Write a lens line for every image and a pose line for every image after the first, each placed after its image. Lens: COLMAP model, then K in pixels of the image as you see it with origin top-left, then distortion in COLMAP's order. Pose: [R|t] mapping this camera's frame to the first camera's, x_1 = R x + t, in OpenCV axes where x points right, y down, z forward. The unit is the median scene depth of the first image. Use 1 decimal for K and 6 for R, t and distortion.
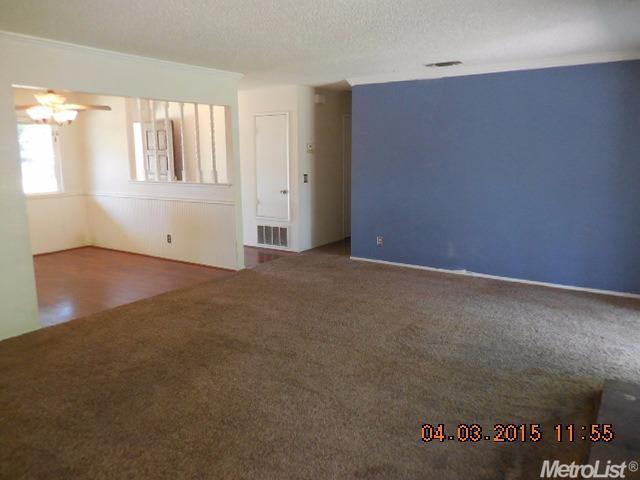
lens RADIAL K [[482.8, 0, 323.0], [0, 482.8, 238.7], [0, 0, 1]] dist [0.005955, 0.006121]
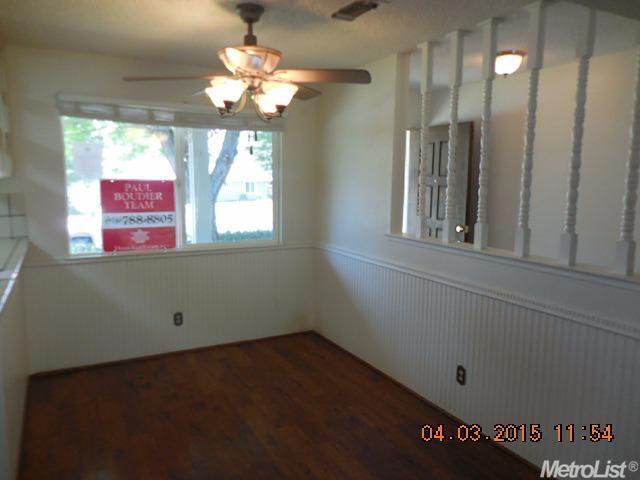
lens RADIAL K [[482.8, 0, 323.0], [0, 482.8, 238.7], [0, 0, 1]] dist [0.005955, 0.006121]
pose [[0.885927, 0.077833, -0.457247, -0.236774], [-0.099514, 0.994759, -0.023483, -0.100950], [0.453023, 0.066307, 0.889030, 0.537119]]
